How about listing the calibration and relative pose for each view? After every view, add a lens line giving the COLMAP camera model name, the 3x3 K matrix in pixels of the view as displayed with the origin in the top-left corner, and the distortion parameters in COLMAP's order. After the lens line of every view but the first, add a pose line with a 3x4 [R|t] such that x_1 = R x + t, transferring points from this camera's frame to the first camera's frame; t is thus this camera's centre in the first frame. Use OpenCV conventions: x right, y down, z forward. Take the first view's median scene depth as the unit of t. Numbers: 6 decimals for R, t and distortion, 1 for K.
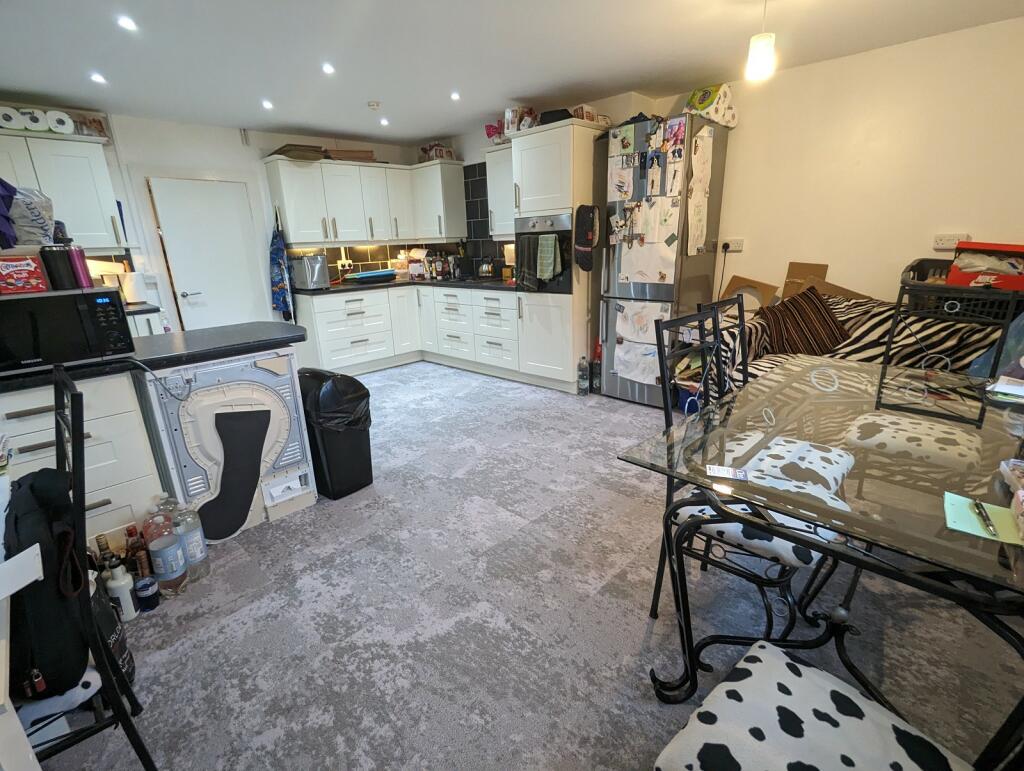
lens RADIAL K [[478.2, 0, 512.0], [0, 478.2, 385.5], [0, 0, 1]] dist [0.000762, 0.000051]
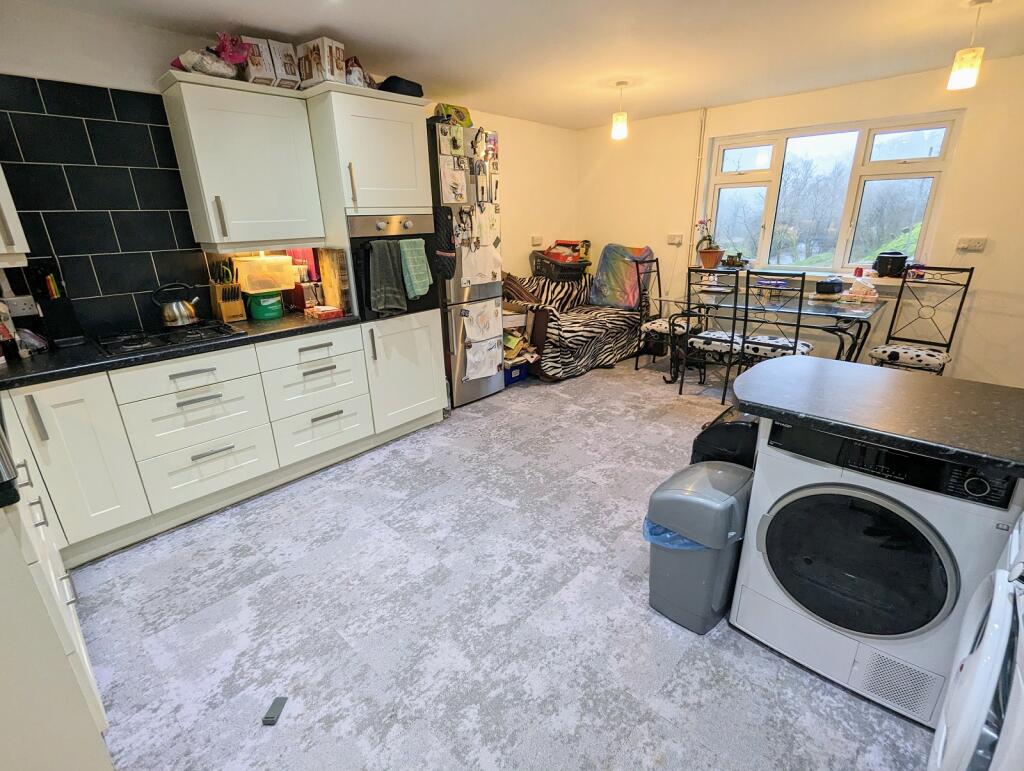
lens RADIAL K [[478.2, 0, 512.0], [0, 478.2, 385.5], [0, 0, 1]] dist [0.000762, 0.000051]
pose [[-0.005929, -0.298985, 0.954239, -0.786653], [0.310624, 0.906499, 0.285957, -0.288140], [-0.950514, 0.298105, 0.087498, 0.900041]]
